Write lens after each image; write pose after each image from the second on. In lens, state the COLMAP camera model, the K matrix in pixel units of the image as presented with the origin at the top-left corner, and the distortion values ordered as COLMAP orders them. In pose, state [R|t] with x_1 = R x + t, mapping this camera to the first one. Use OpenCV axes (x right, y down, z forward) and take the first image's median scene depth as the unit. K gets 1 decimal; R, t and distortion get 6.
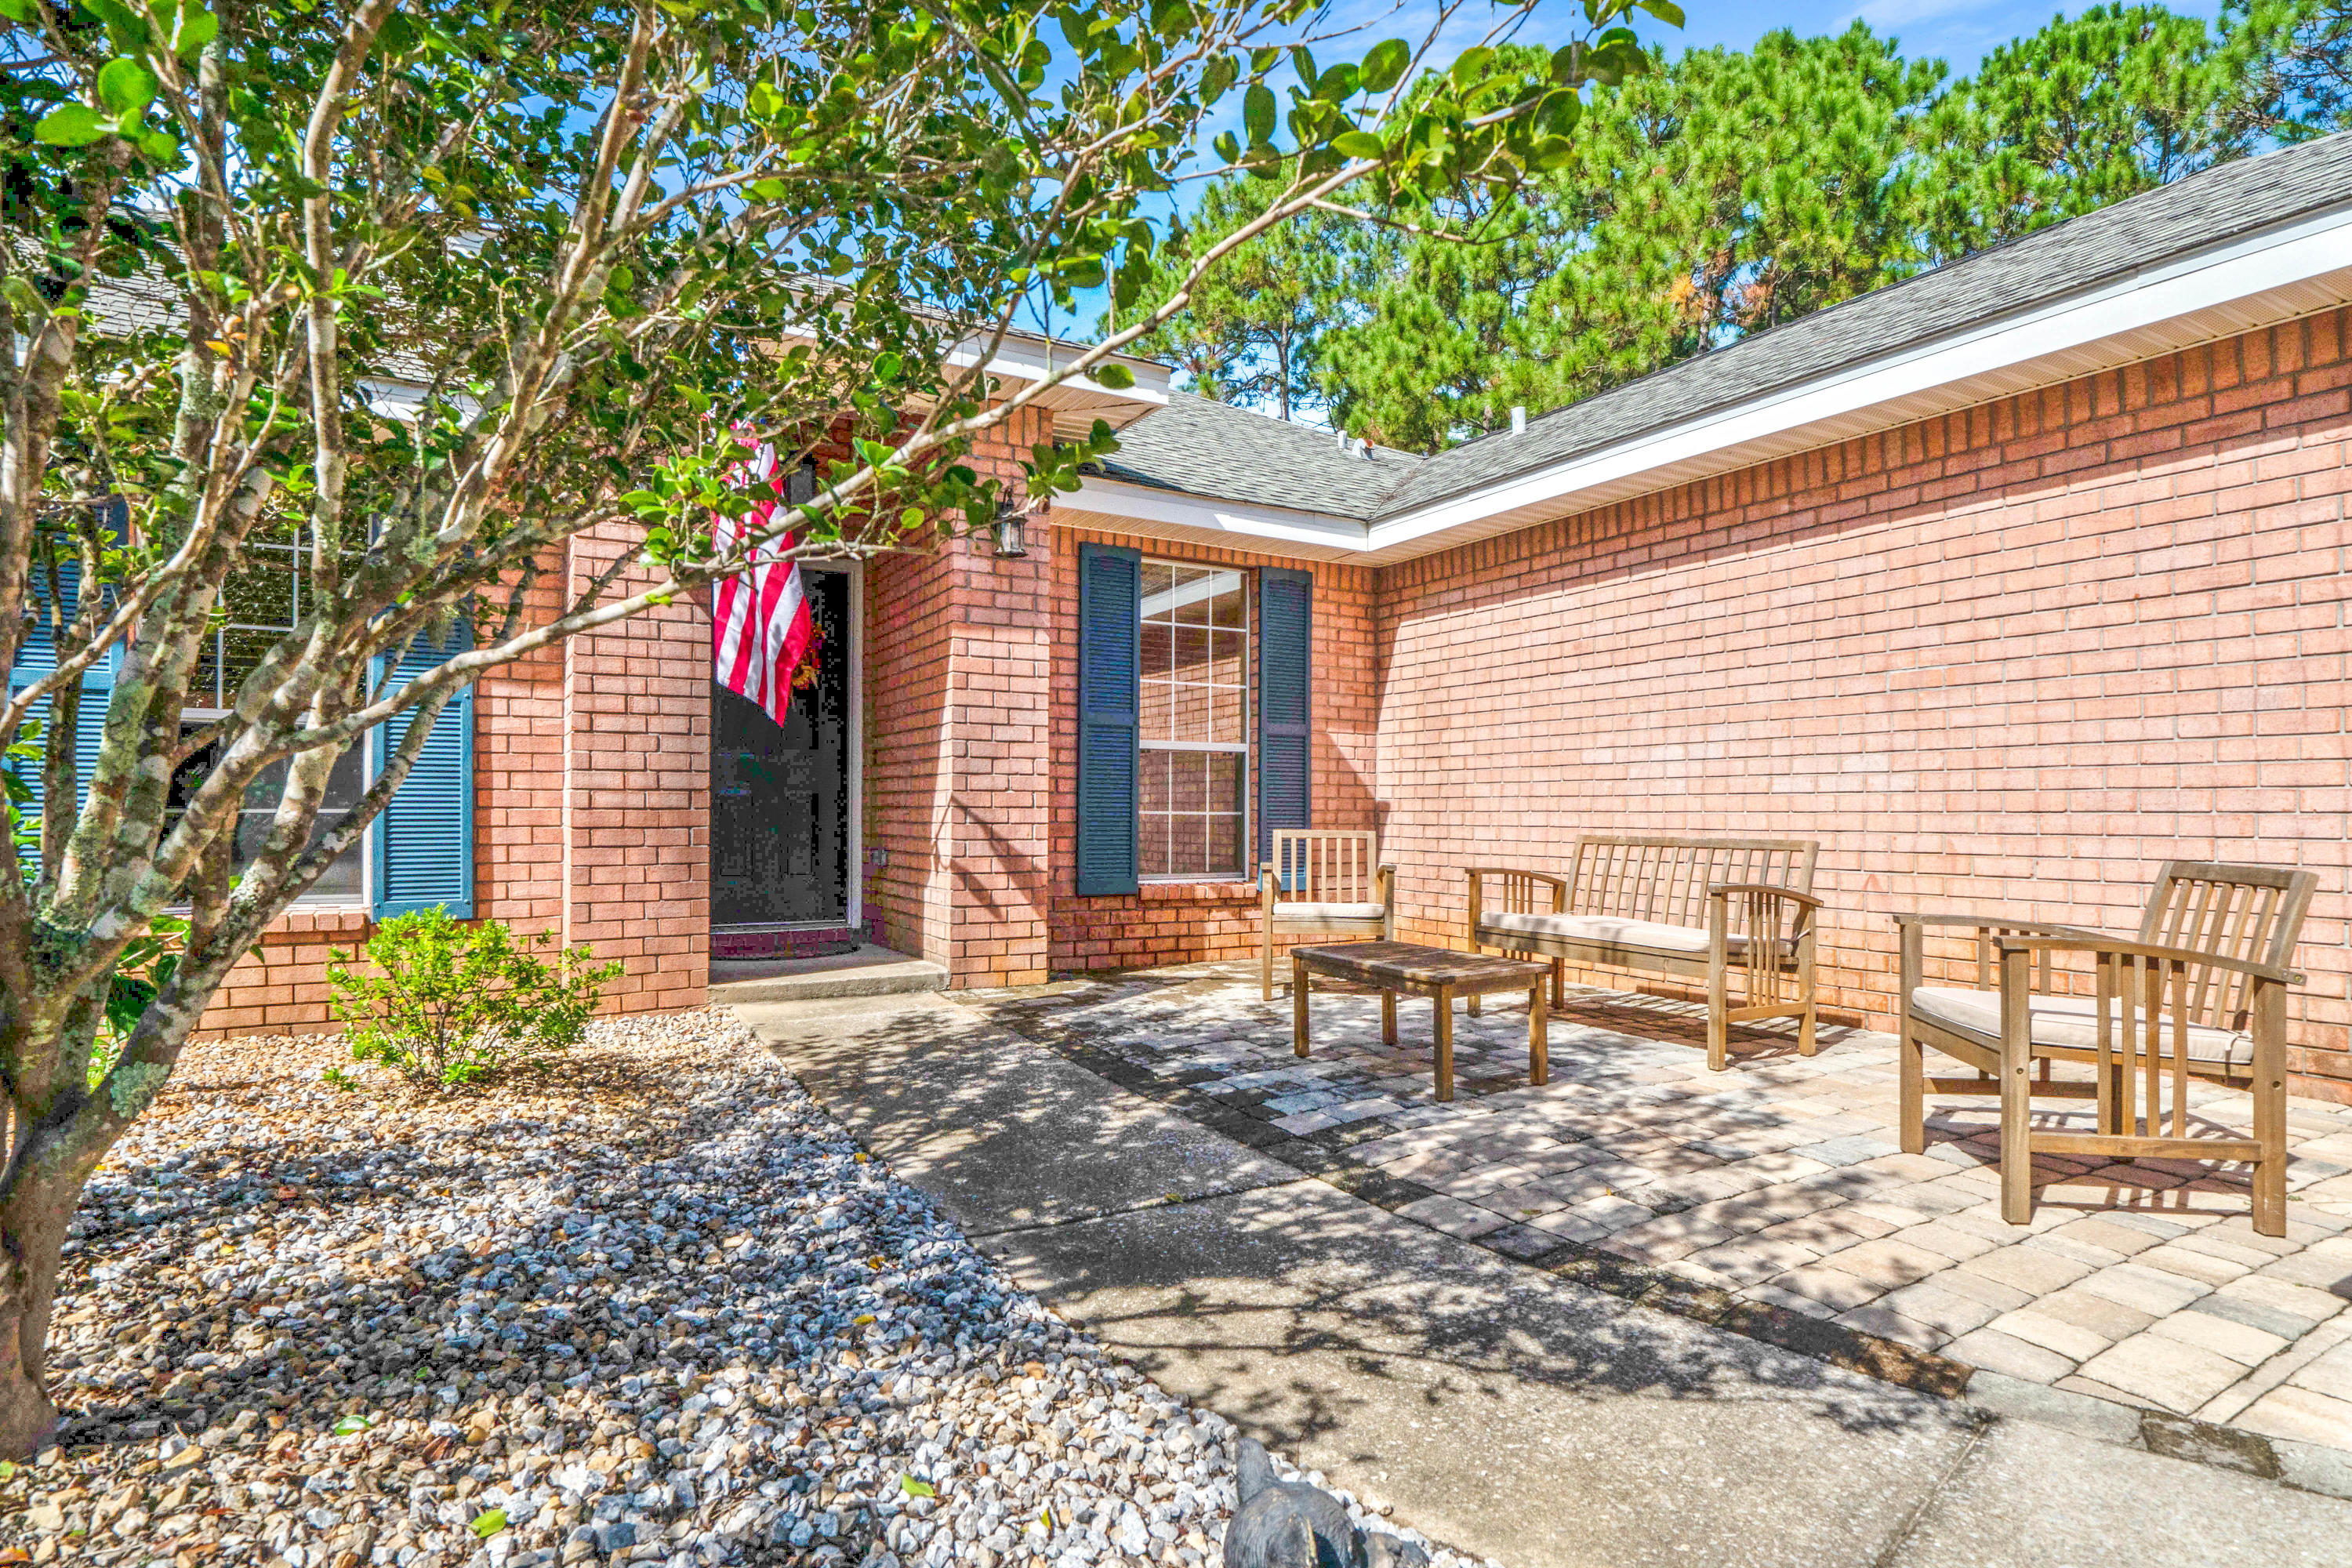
lens RADIAL K [[1239.4, 0, 1171.8], [0, 1239.4, 795.7], [0, 0, 1]] dist [-0.006720, 0.000983]
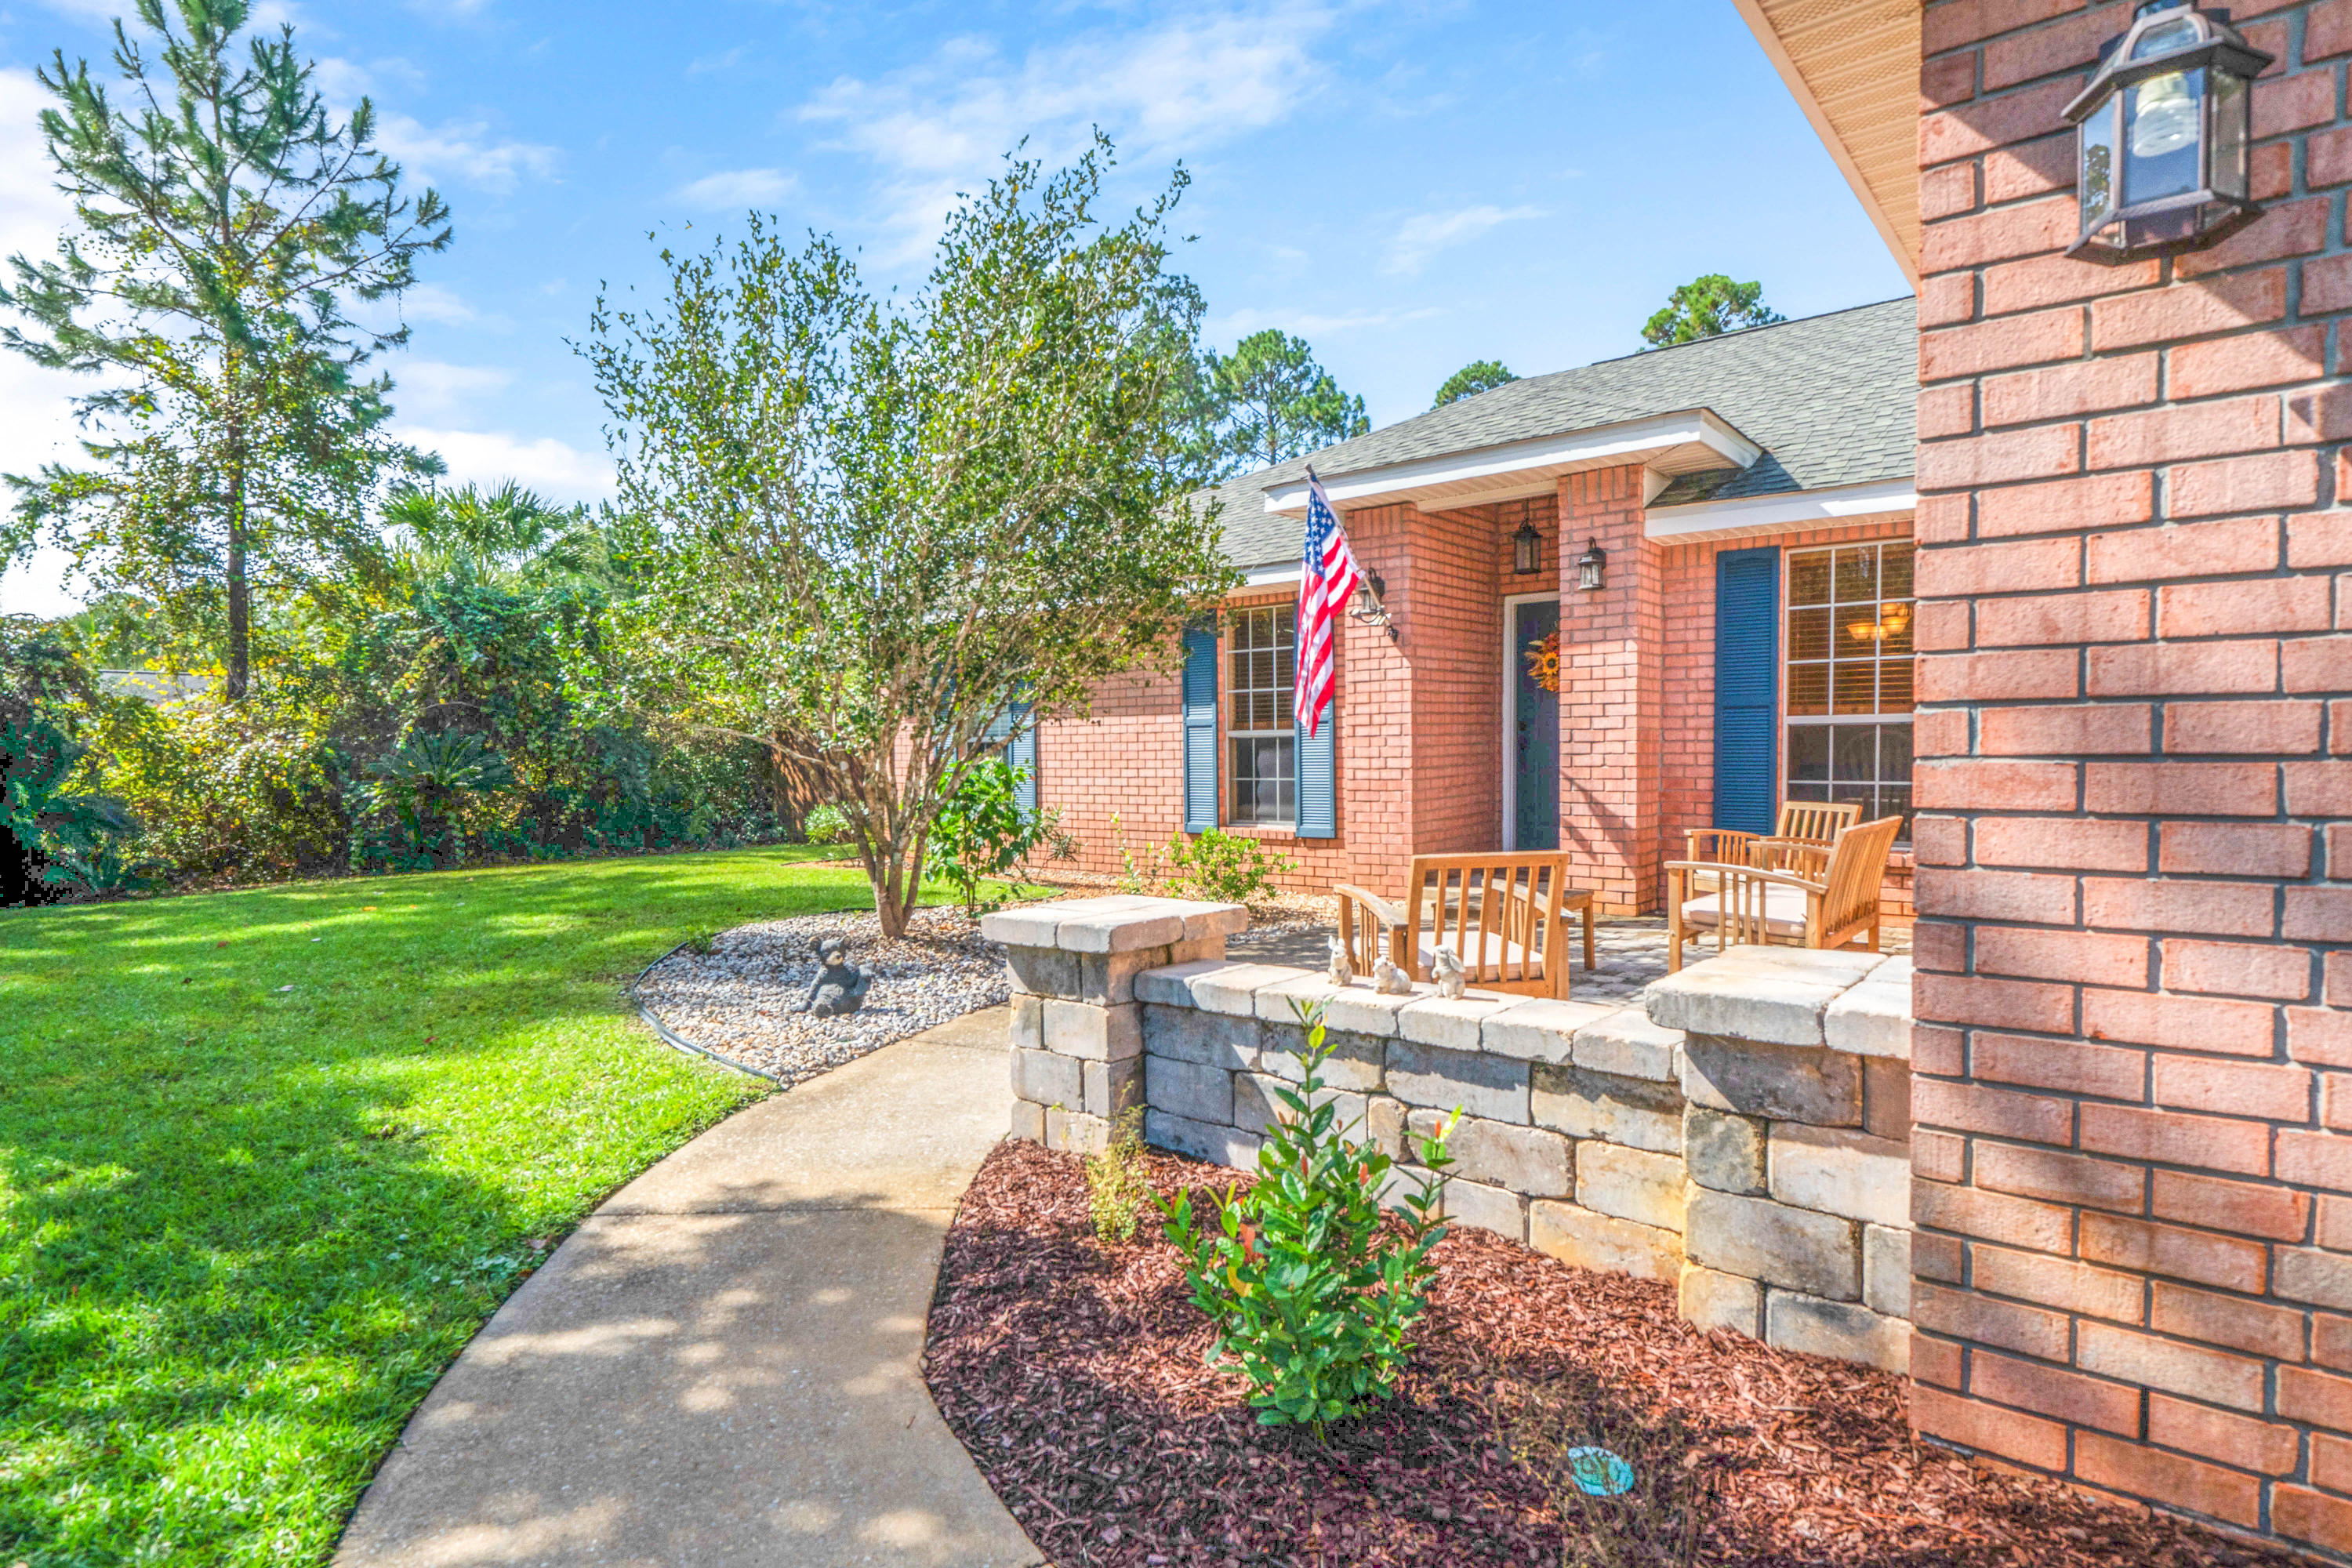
lens RADIAL K [[1239.4, 0, 1177.2], [0, 1239.4, 781.2], [0, 0, 1]] dist [-0.006720, 0.000983]
pose [[0.351406, 0.009383, -0.936176, 1.026596], [0.020731, 0.999627, 0.017801, -0.022932], [0.935994, -0.025663, 0.351081, 0.122495]]
